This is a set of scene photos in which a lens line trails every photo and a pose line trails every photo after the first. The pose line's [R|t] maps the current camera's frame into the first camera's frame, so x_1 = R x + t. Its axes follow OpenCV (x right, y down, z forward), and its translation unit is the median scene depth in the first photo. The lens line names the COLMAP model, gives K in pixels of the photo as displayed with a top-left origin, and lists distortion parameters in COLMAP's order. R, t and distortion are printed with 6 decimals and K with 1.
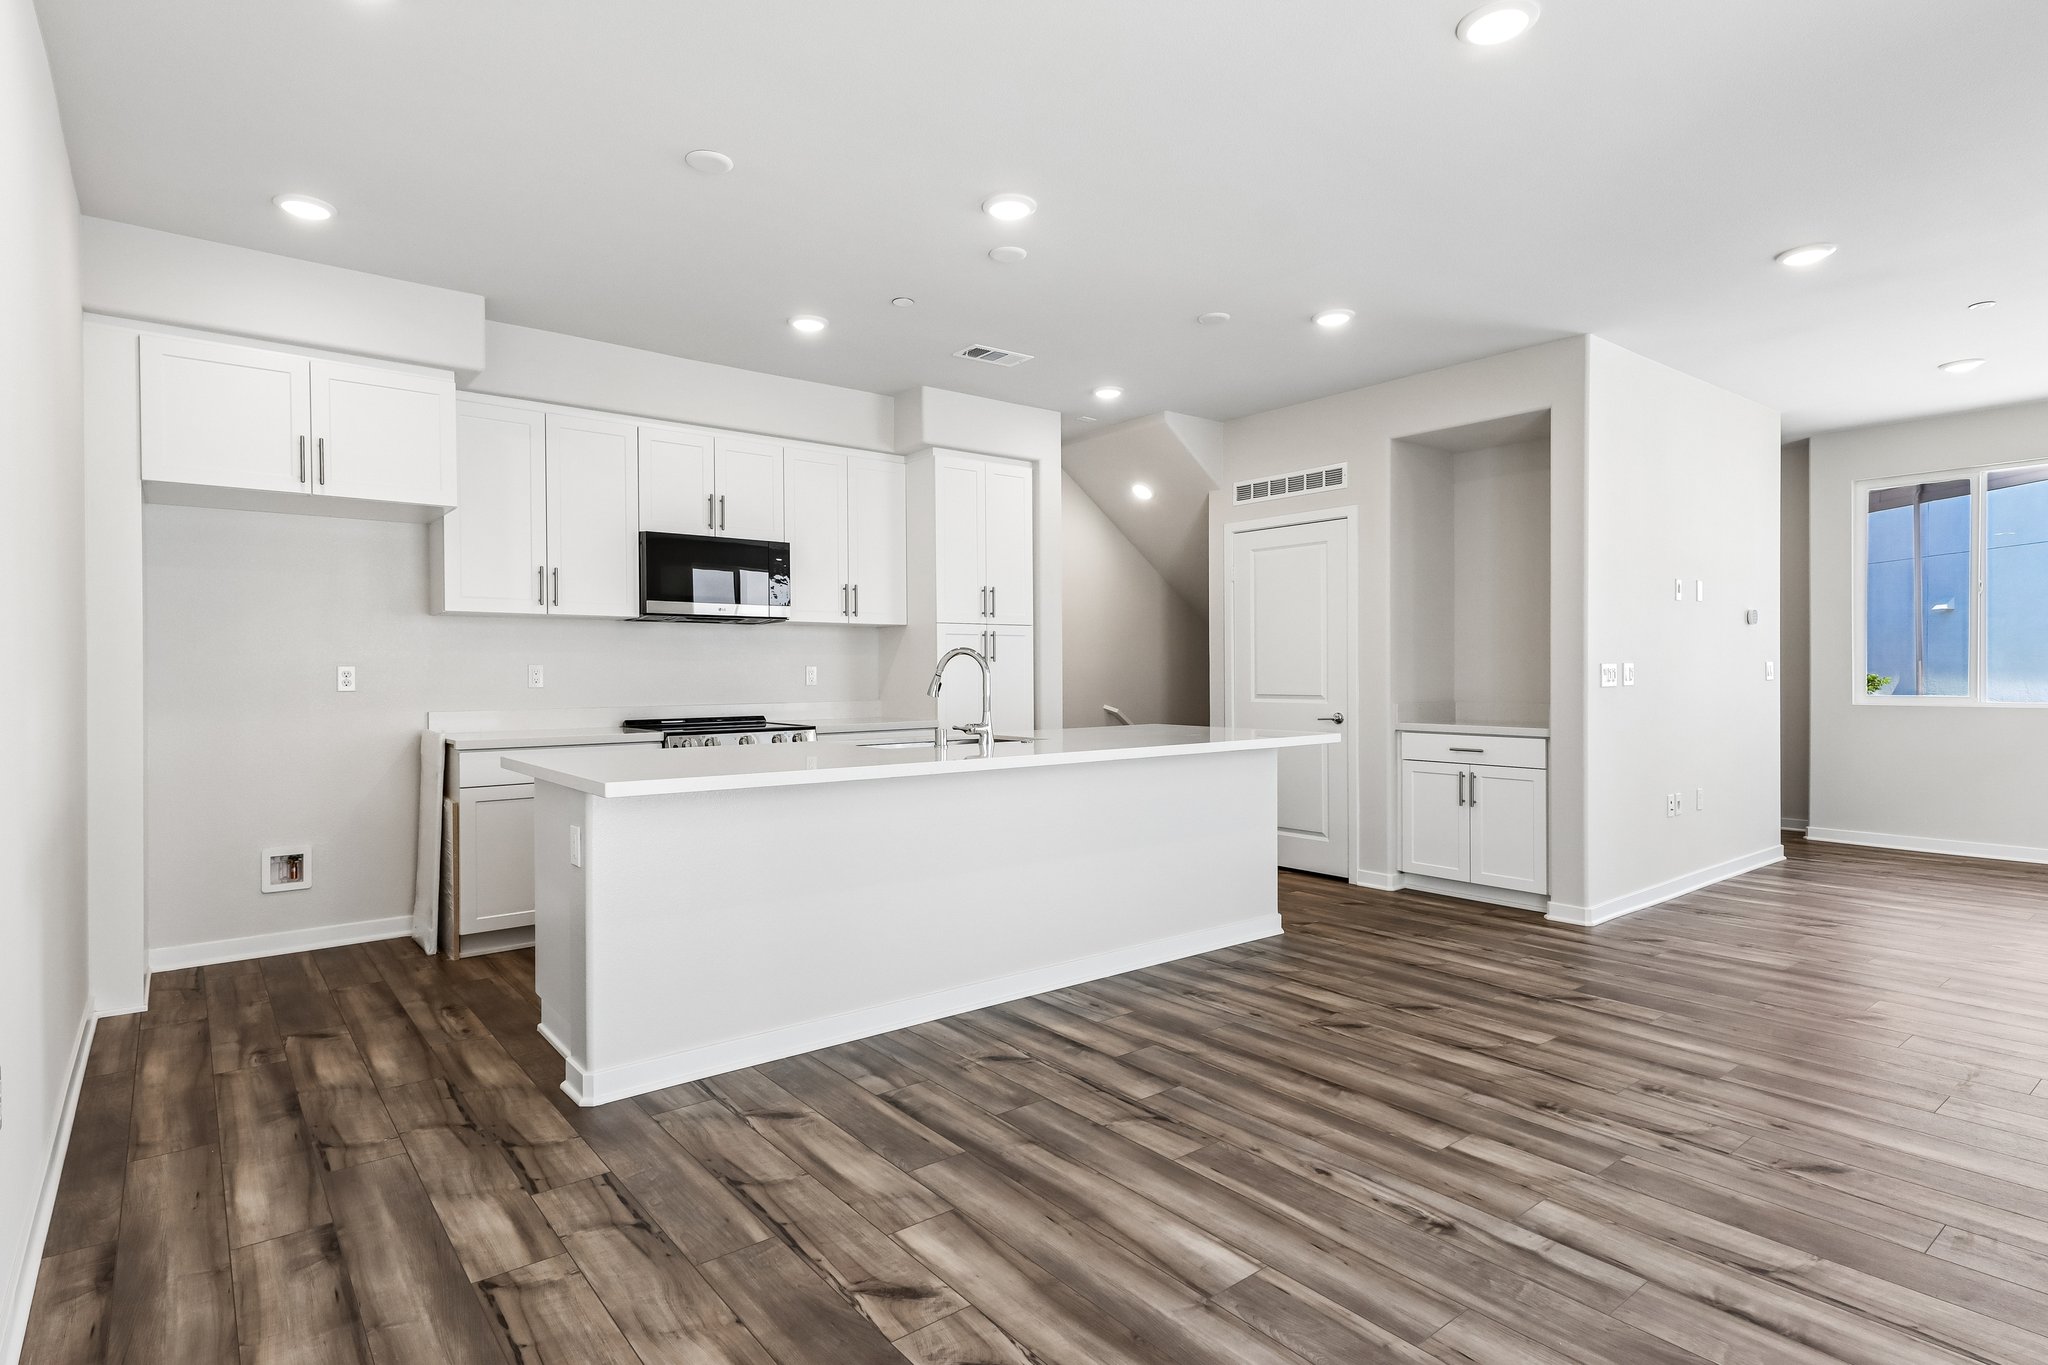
lens RADIAL K [[1053.7, 0, 1011.0], [0, 1053.7, 679.4], [0, 0, 1]] dist [0.021548, -0.003936]
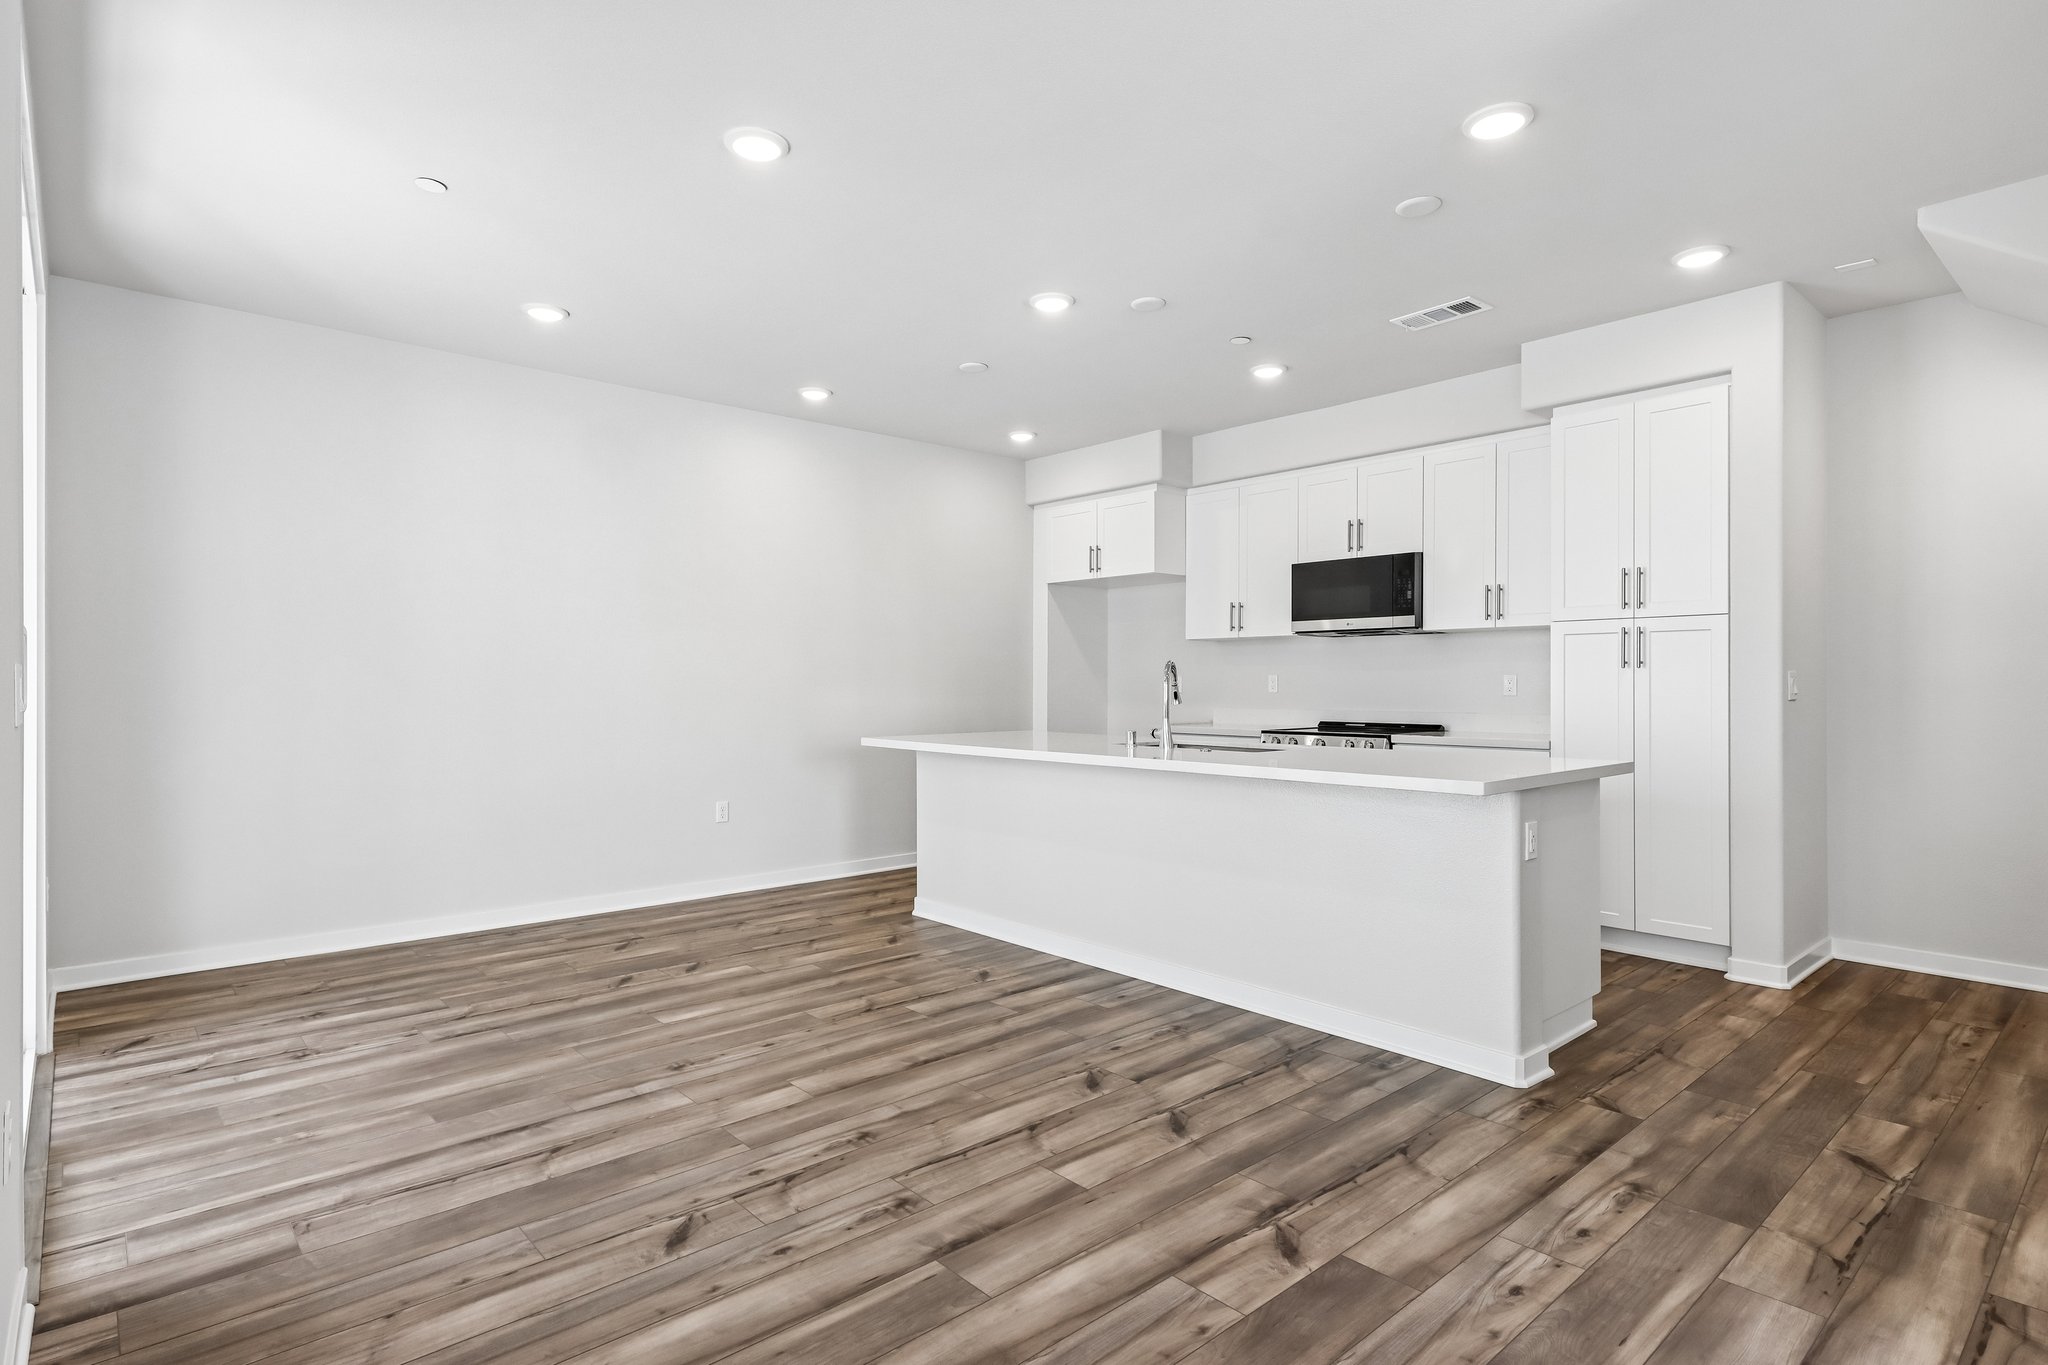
lens RADIAL K [[1053.7, 0, 1015.5], [0, 1053.7, 677.8], [0, 0, 1]] dist [0.021548, -0.003936]
pose [[0.051914, -0.000247, -0.998652, 1.211142], [-0.007759, 0.999970, -0.000651, -0.010301], [0.998621, 0.007782, 0.051910, 0.895925]]
